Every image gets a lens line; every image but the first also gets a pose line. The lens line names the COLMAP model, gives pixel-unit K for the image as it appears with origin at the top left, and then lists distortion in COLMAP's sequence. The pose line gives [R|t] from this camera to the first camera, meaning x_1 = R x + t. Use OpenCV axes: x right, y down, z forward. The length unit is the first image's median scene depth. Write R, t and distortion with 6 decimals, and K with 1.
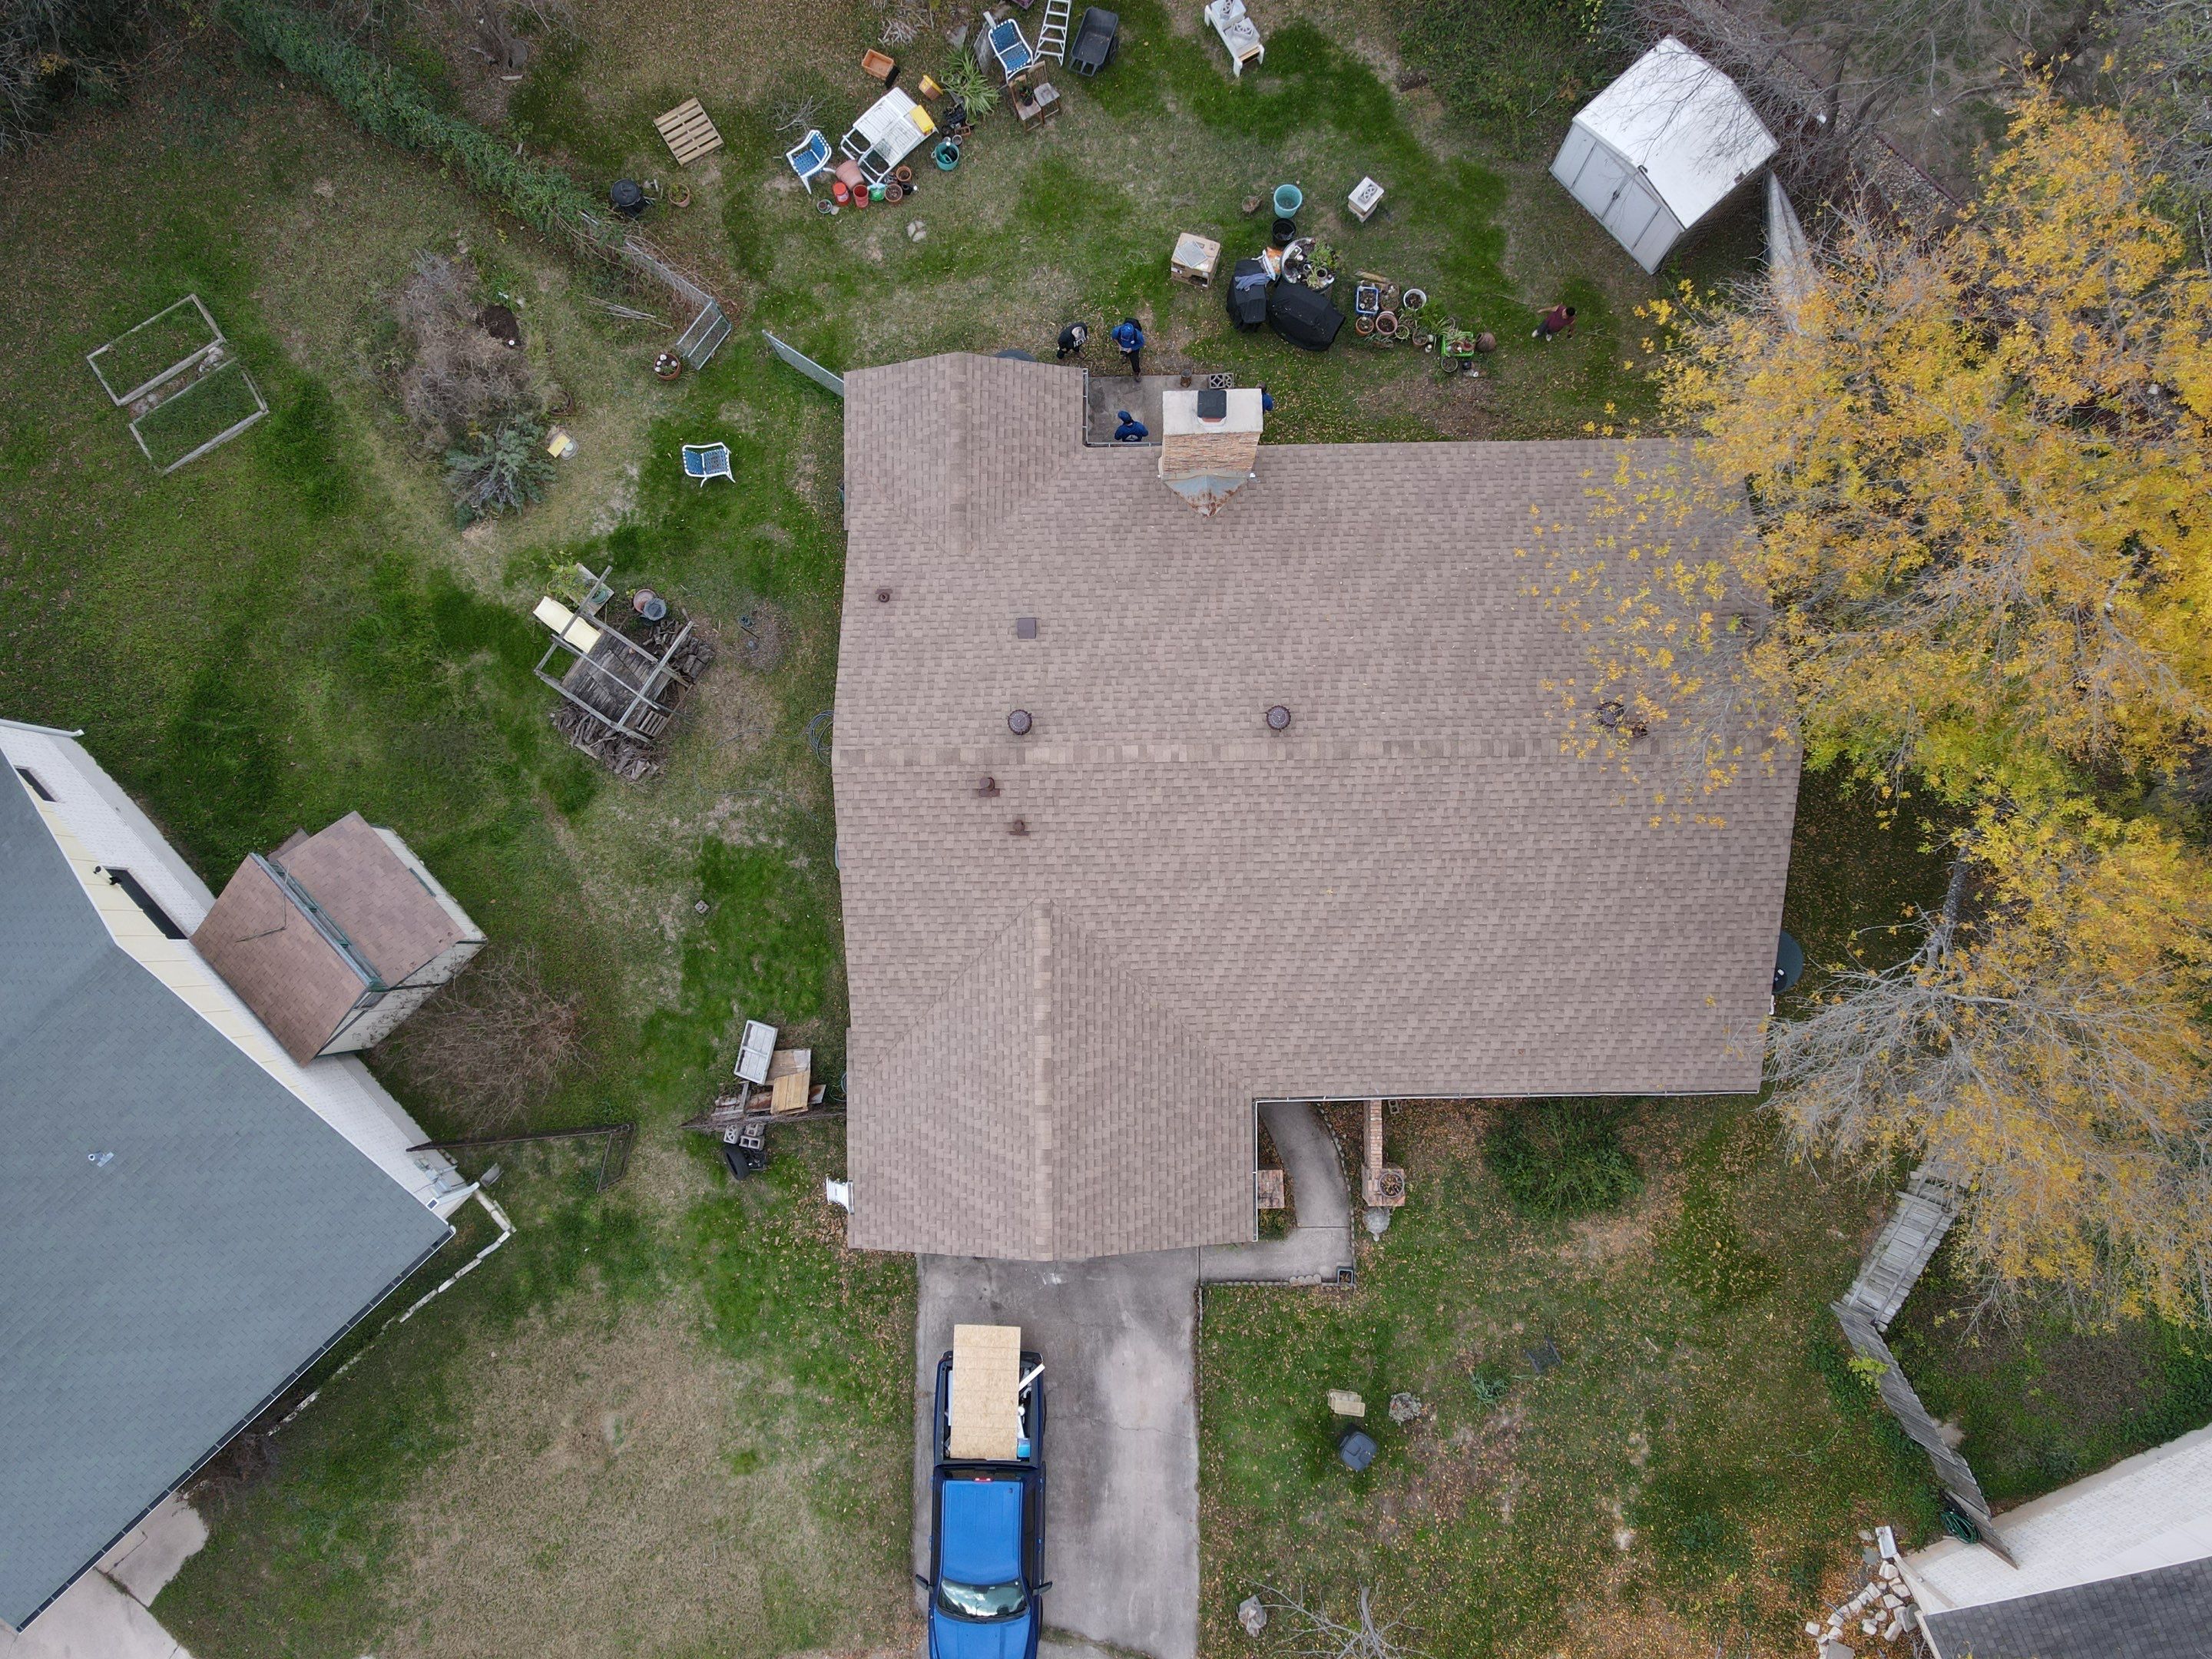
lens RADIAL K [[1613.9, 0, 1095.0], [0, 1613.9, 832.6], [0, 0, 1]] dist [0.017496, -0.004482]
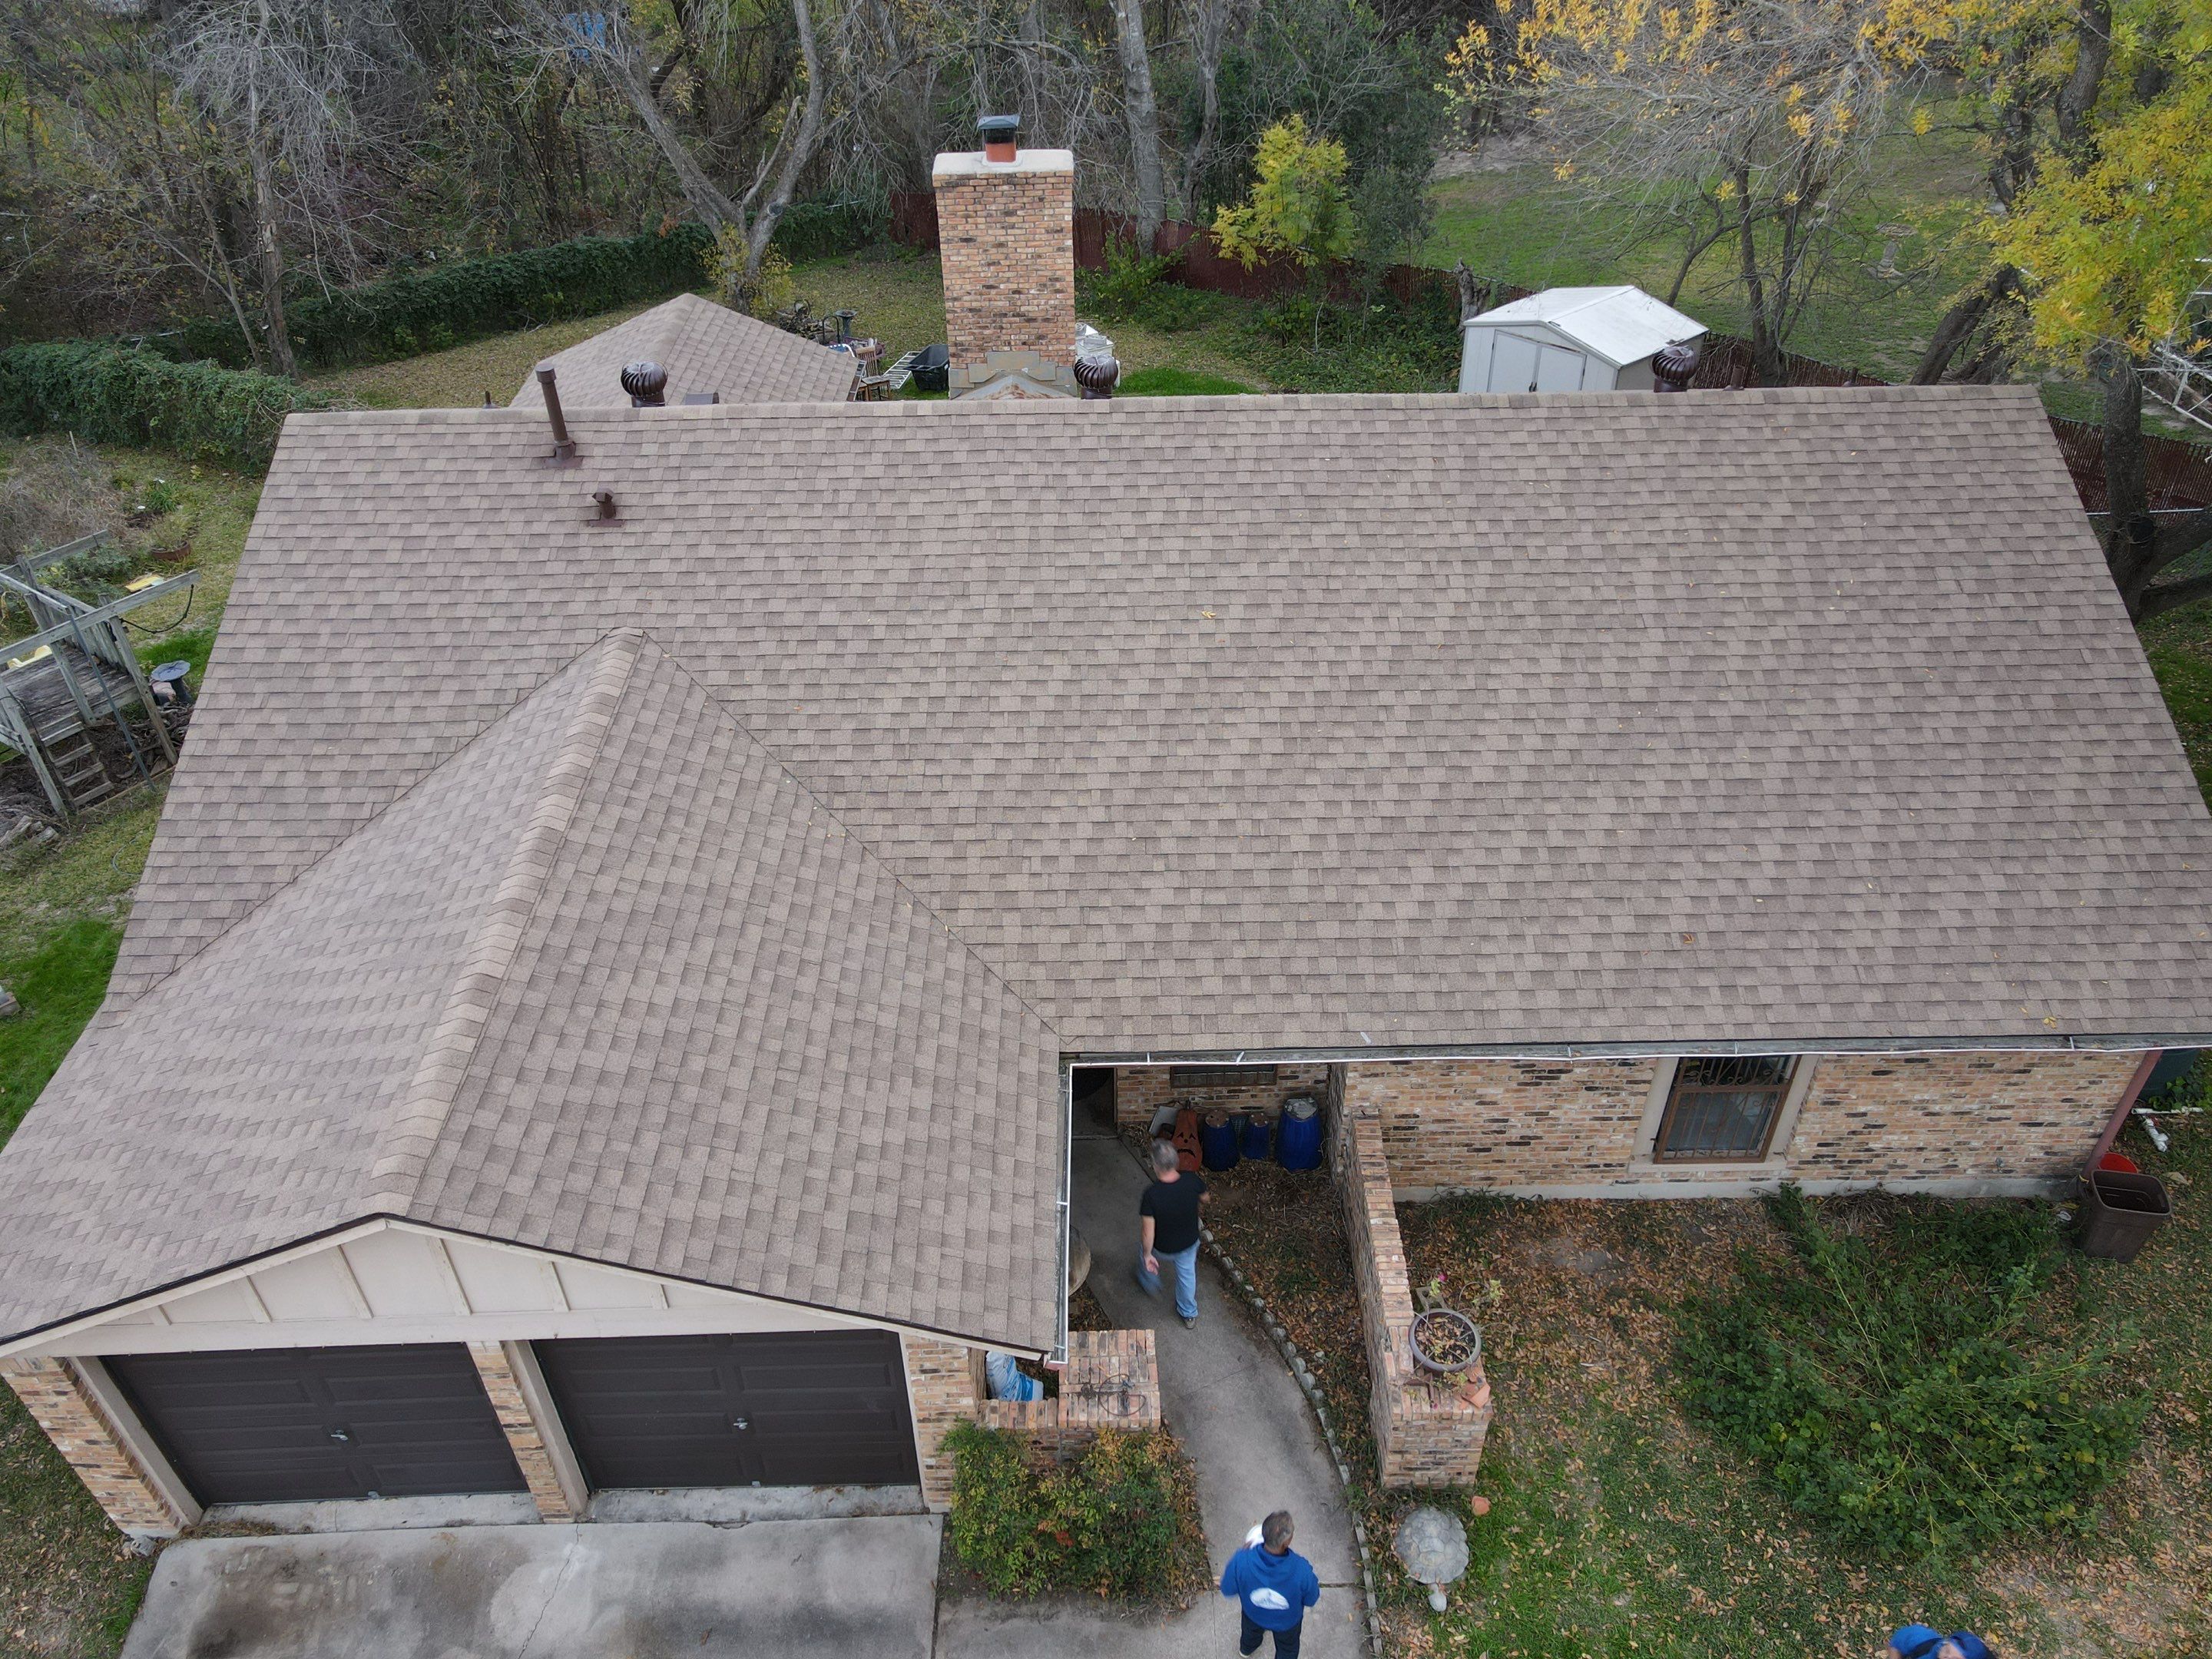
lens RADIAL K [[1613.9, 0, 1095.0], [0, 1613.9, 832.6], [0, 0, 1]] dist [0.017496, -0.004482]
pose [[0.999973, 0.007033, 0.002221, 0.109054], [-0.002973, 0.660062, -0.751205, 0.450824], [-0.006749, 0.751178, 0.660065, 0.717792]]
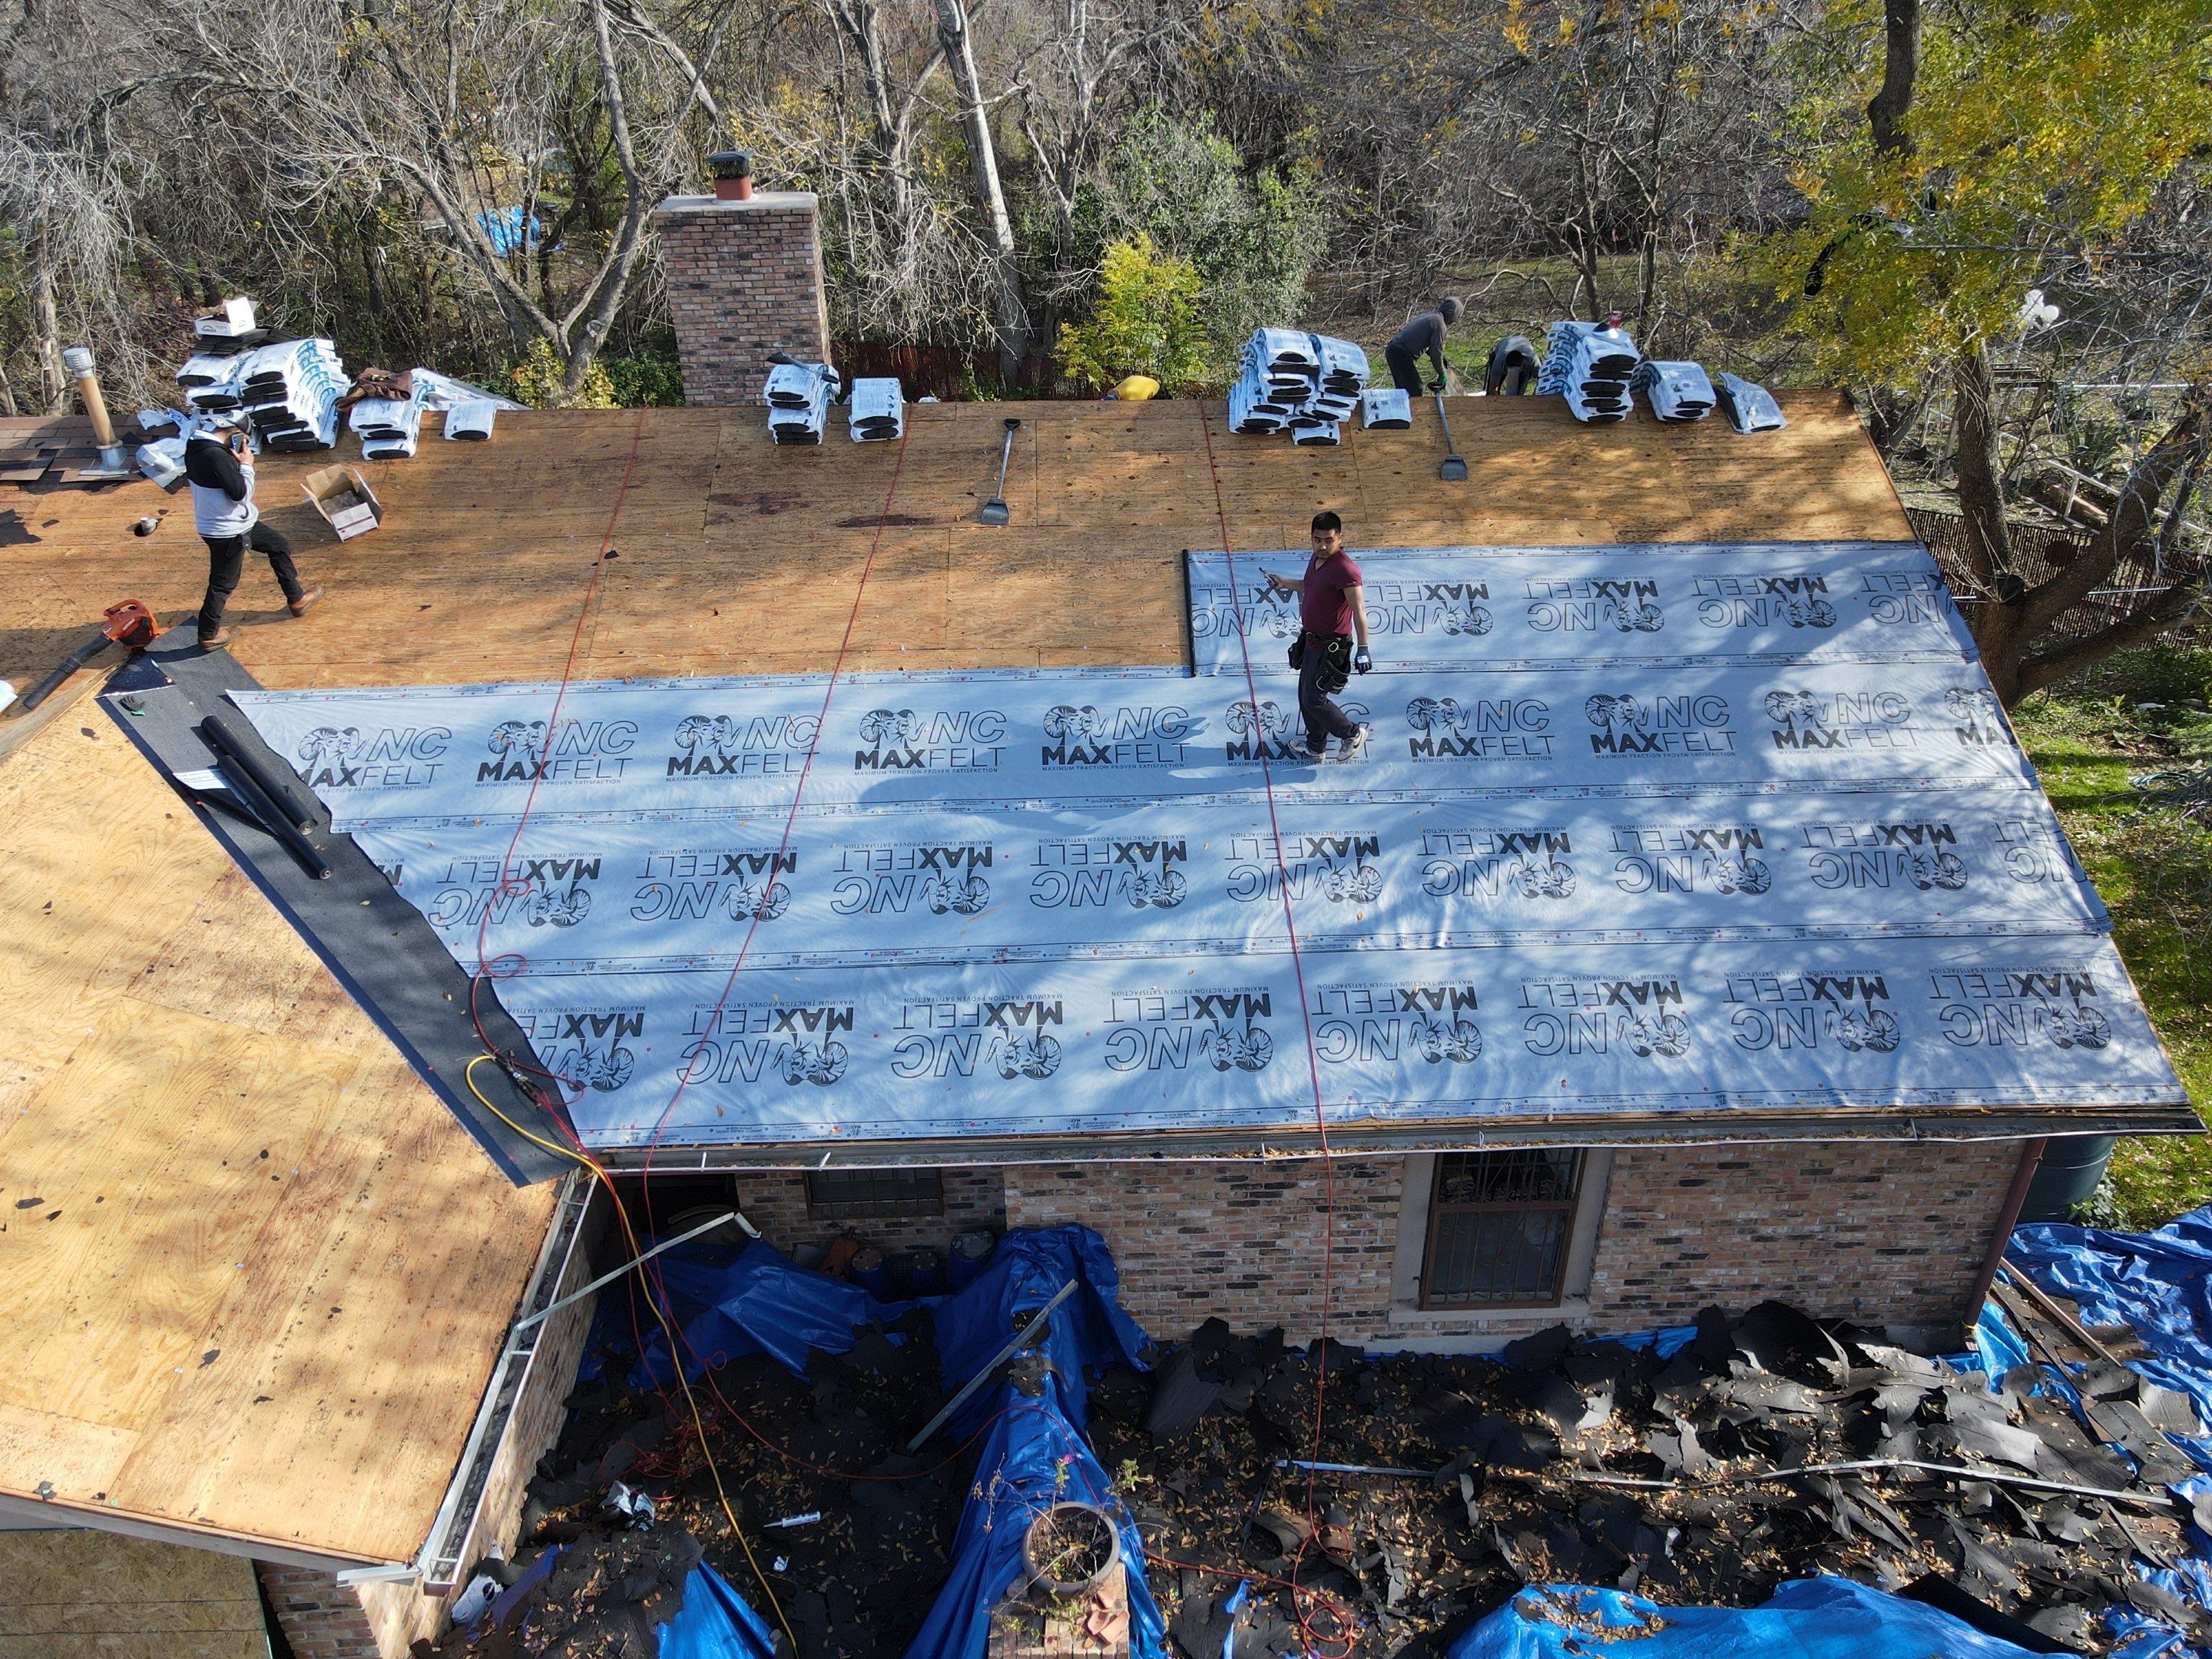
lens RADIAL K [[1613.9, 0, 1095.0], [0, 1613.9, 832.6], [0, 0, 1]] dist [0.017496, -0.004482]
pose [[0.999866, -0.000591, 0.016363, 0.191615], [0.013879, 0.560813, -0.827826, 0.403368], [-0.008687, 0.827942, 0.560746, 0.802701]]
